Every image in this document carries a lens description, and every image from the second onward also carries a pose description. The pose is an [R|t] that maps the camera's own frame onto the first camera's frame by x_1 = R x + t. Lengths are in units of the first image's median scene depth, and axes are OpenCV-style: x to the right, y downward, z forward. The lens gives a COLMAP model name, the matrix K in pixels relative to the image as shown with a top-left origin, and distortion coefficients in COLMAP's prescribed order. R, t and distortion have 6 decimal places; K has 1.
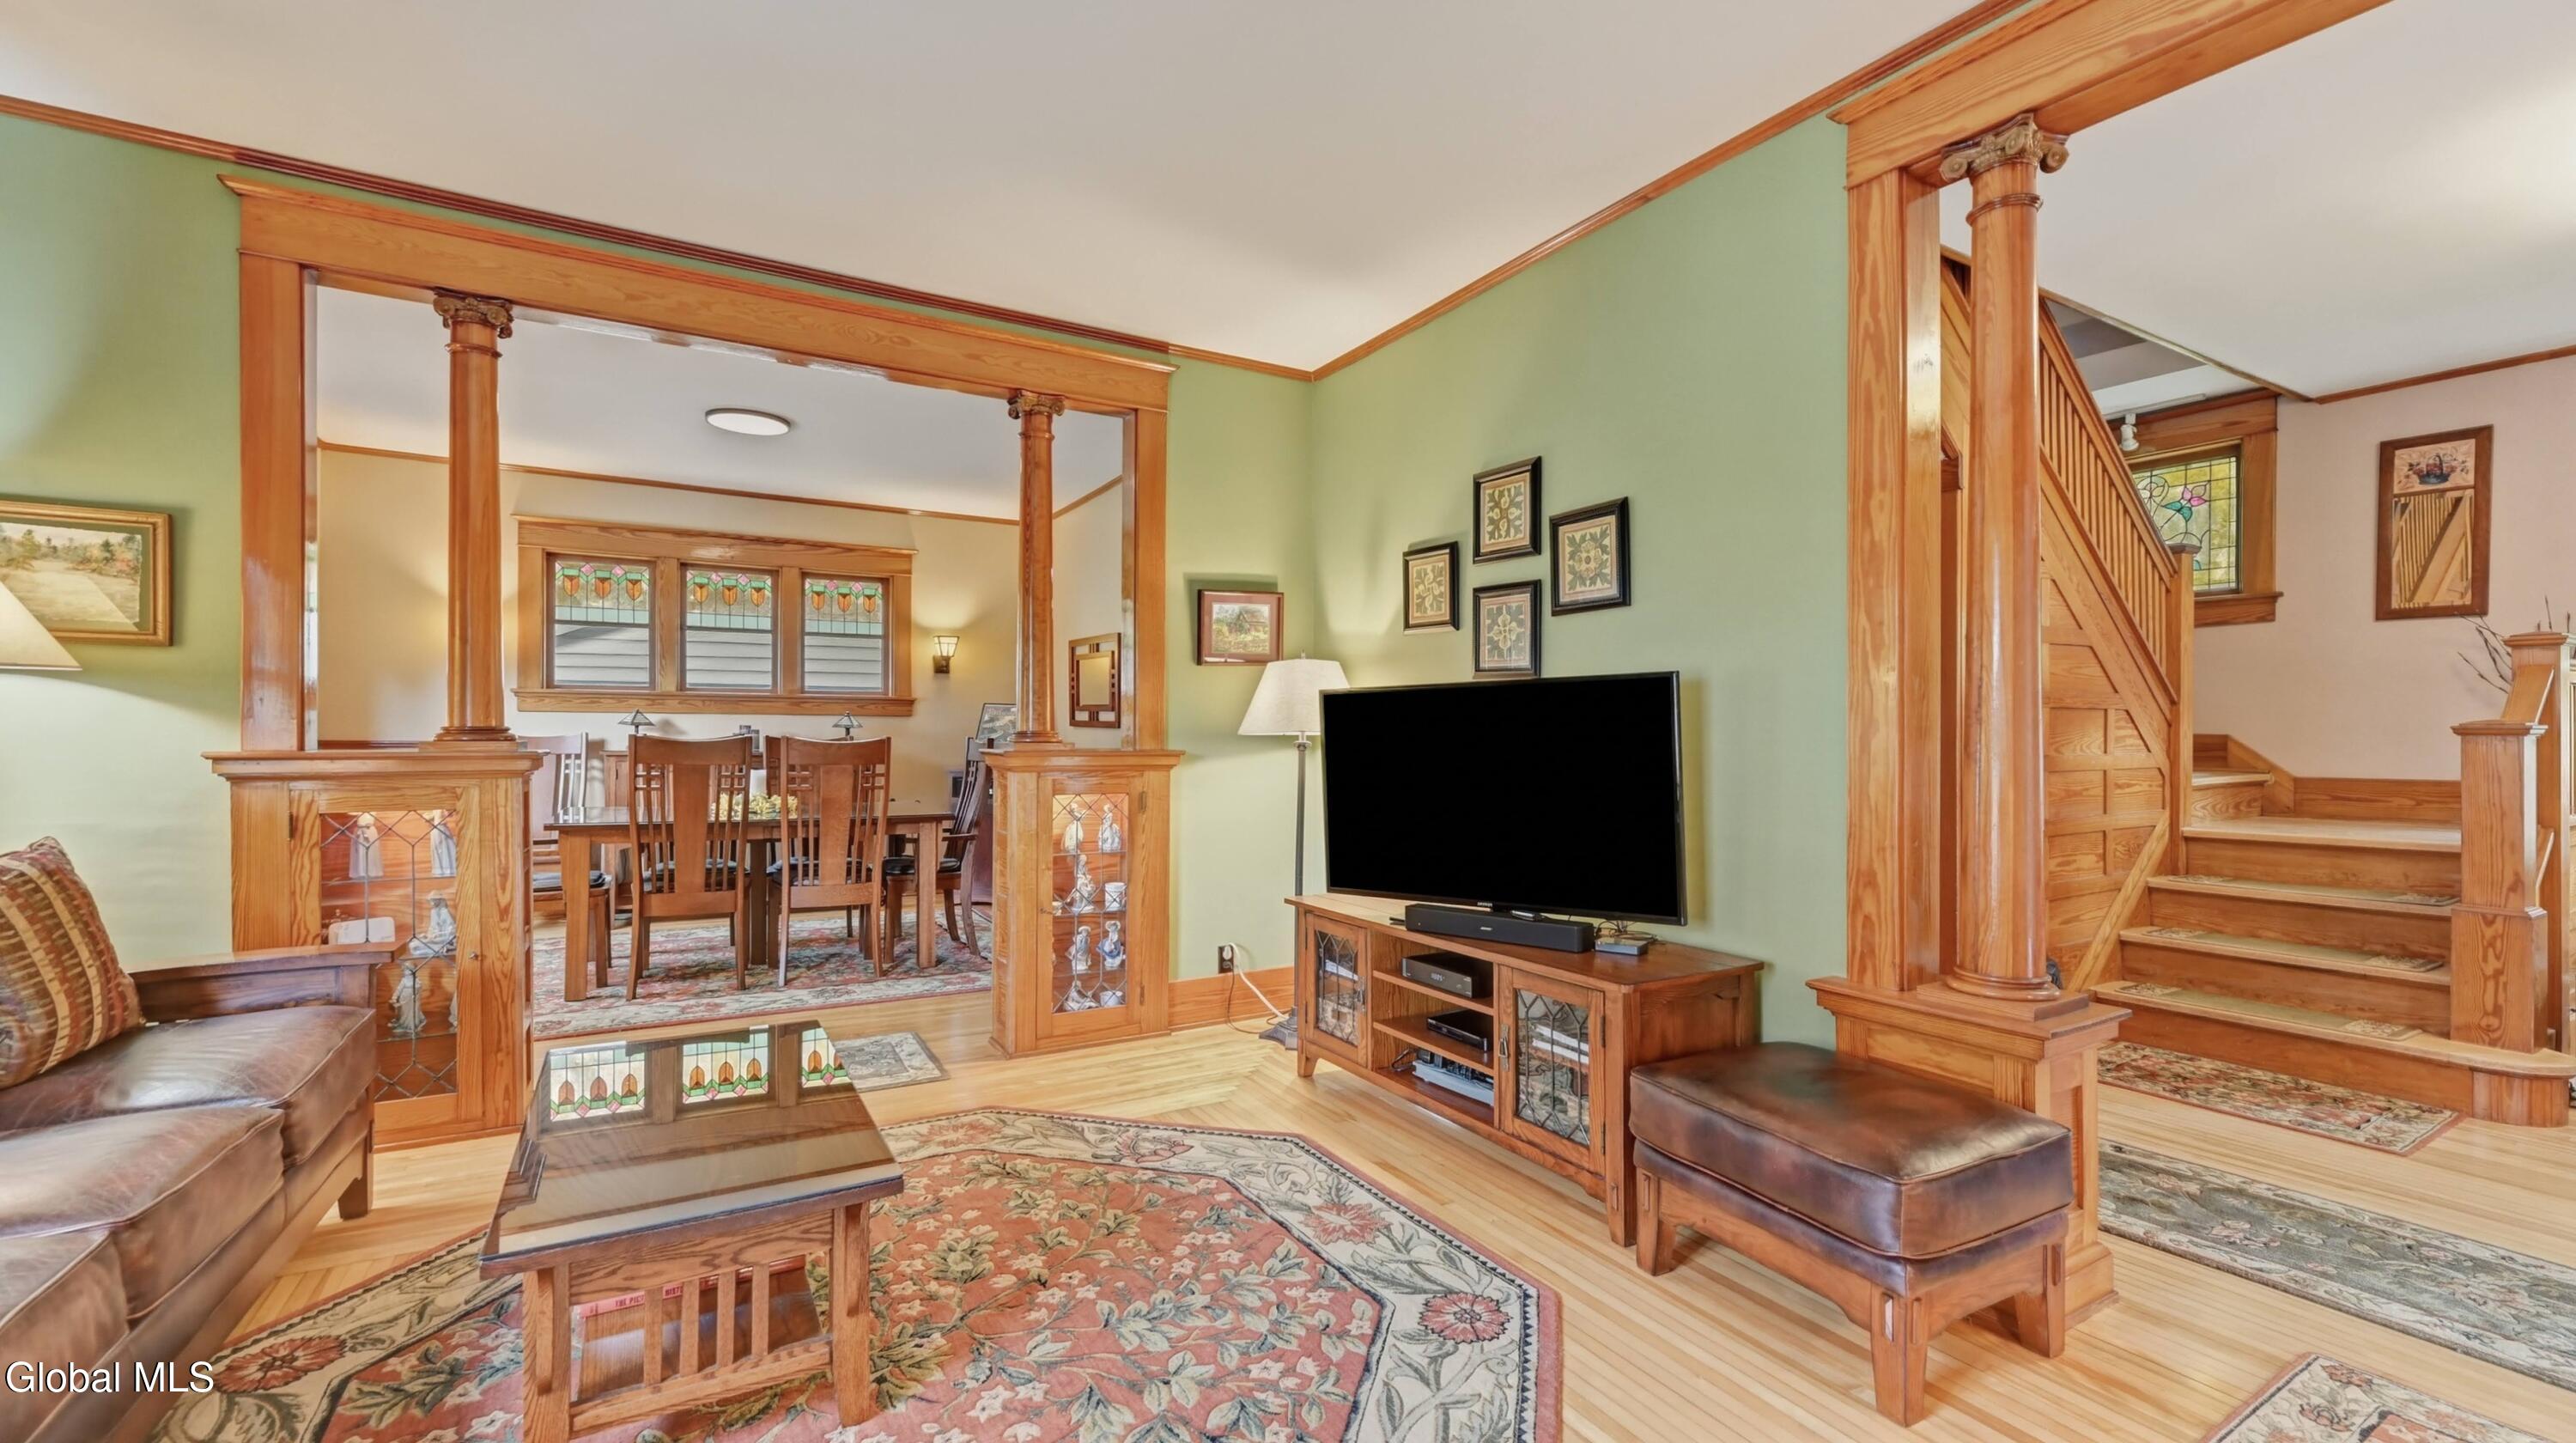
lens RADIAL K [[1065.1, 0, 1282.3], [0, 1065.1, 711.0], [0, 0, 1]] dist [0.000358, 0.000216]
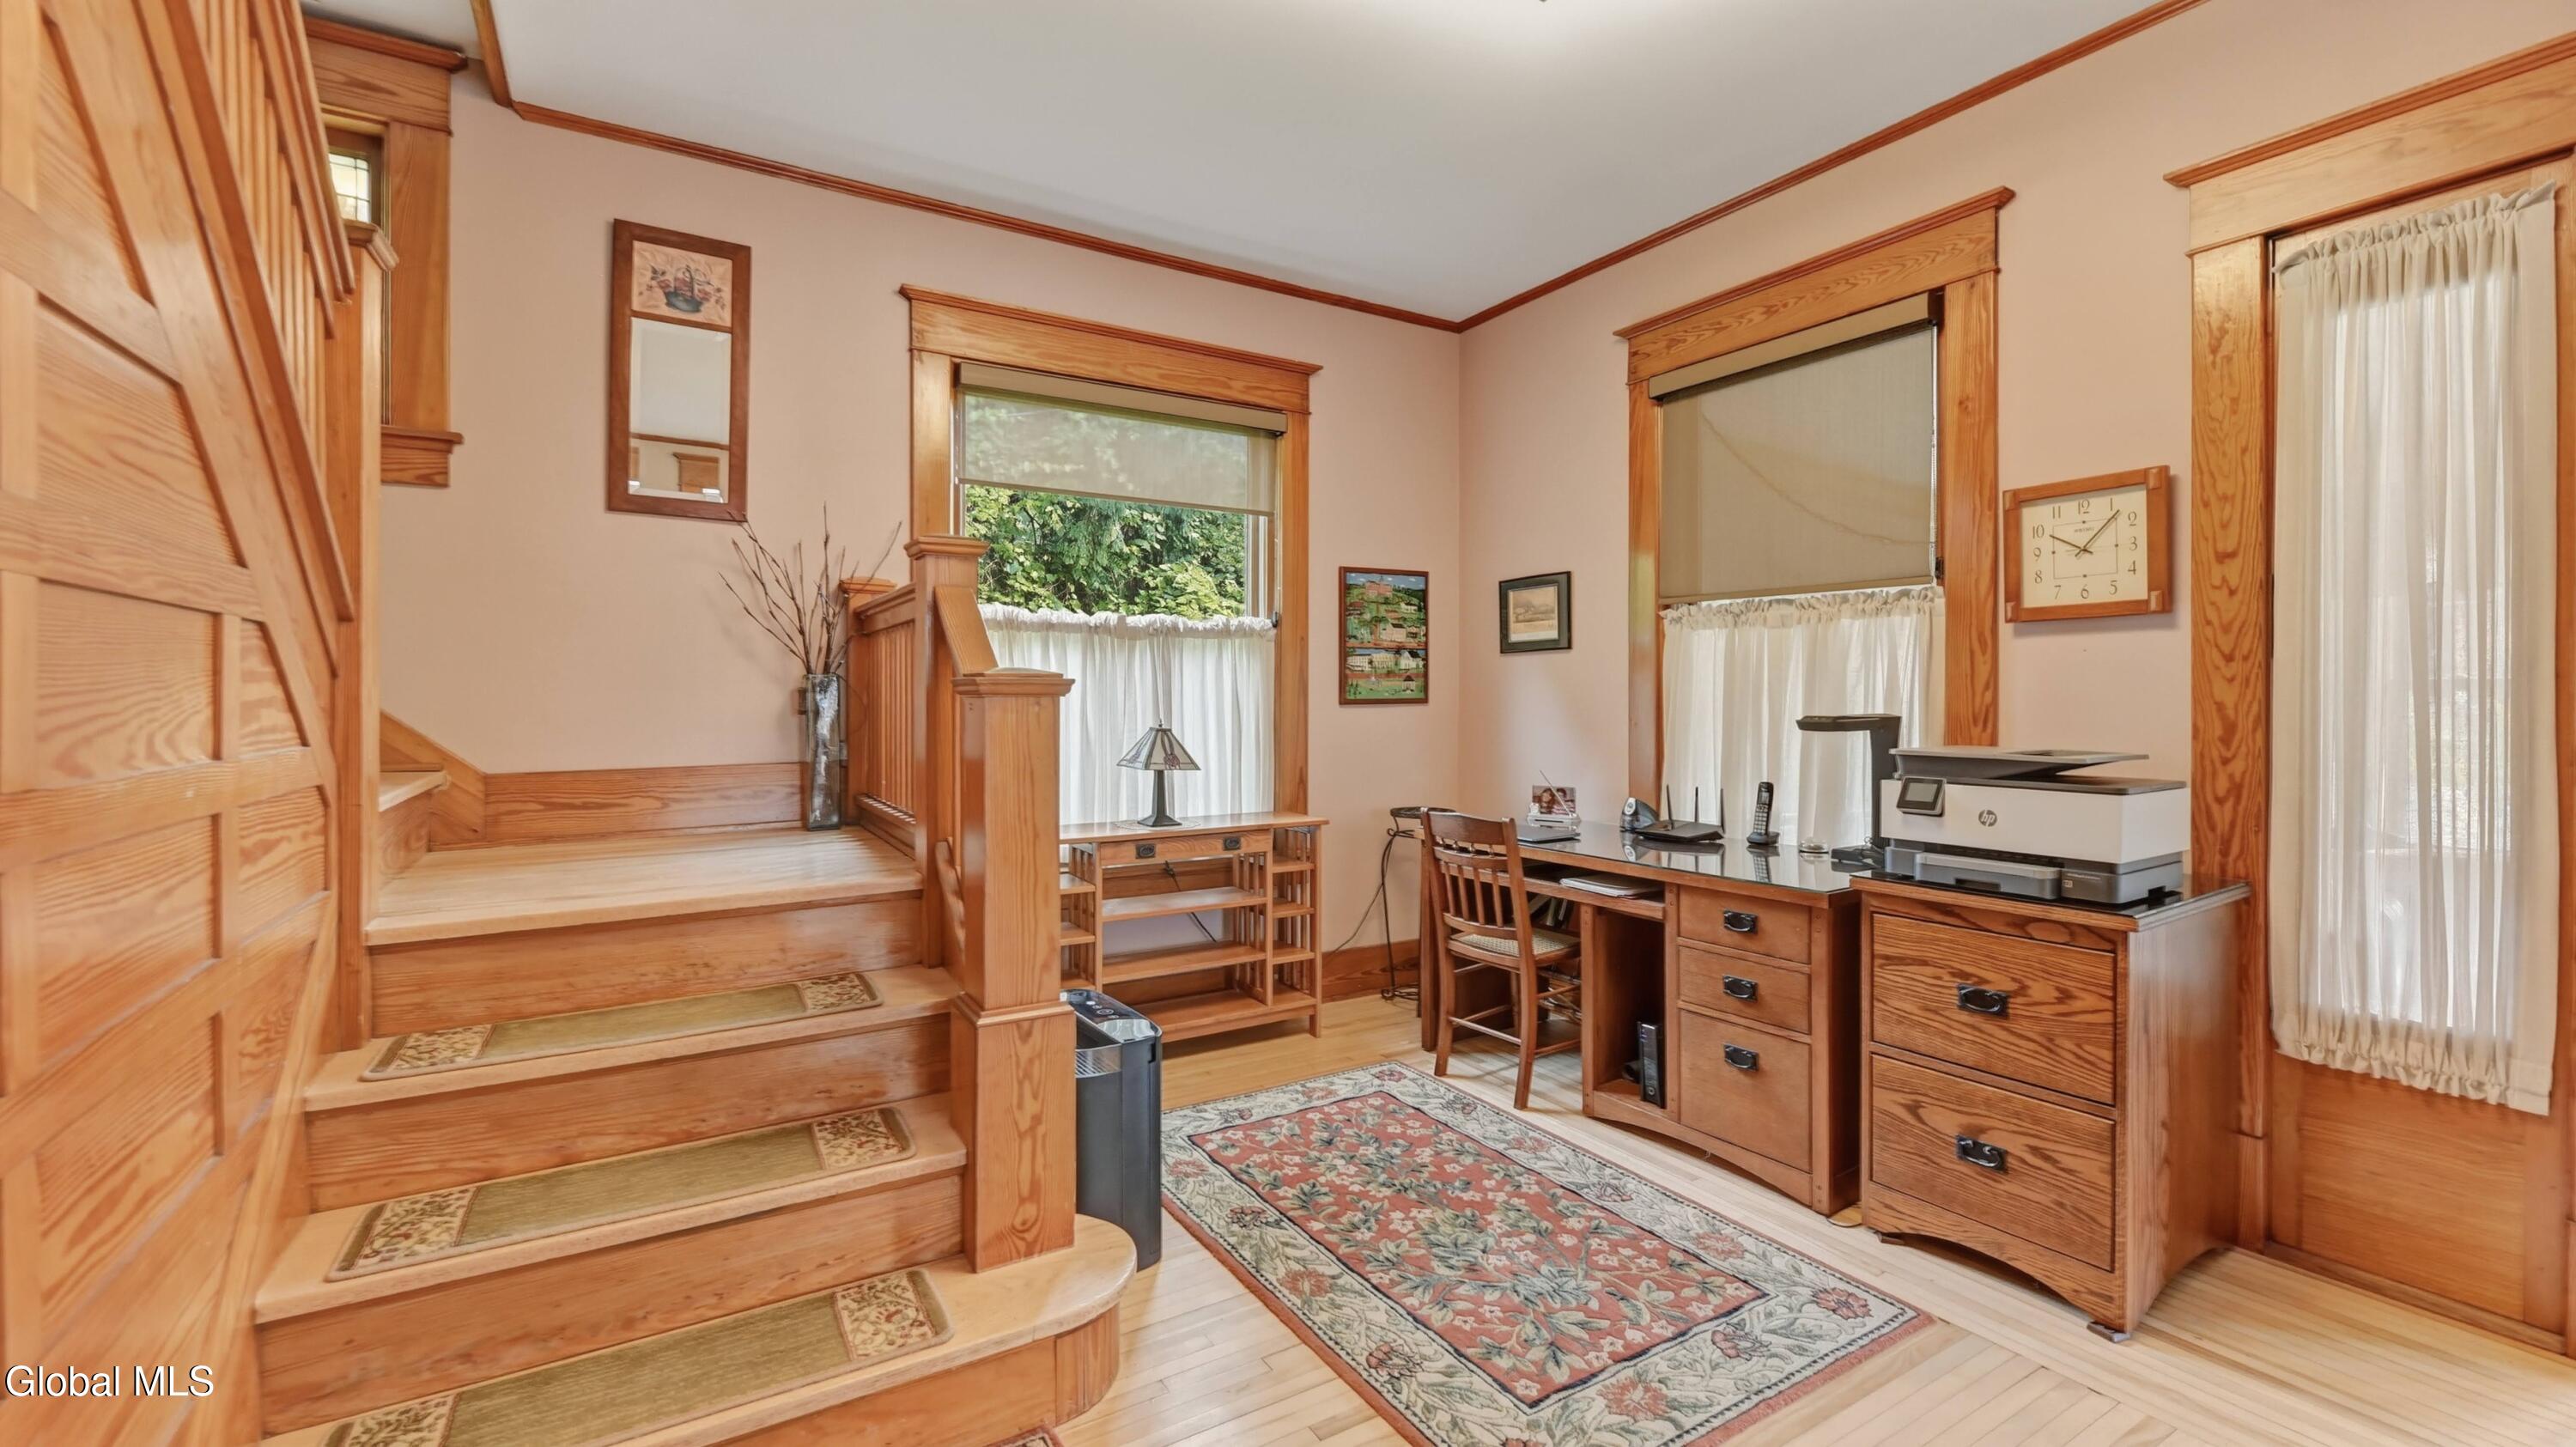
lens RADIAL K [[1064.9, 0, 1282.3], [0, 1064.9, 713.0], [0, 0, 1]] dist [0.000358, 0.000216]
pose [[-0.012651, -0.017589, 0.999765, 0.436501], [-0.018620, 0.999676, 0.017352, 0.014333], [-0.999747, -0.018396, -0.012974, 0.659479]]
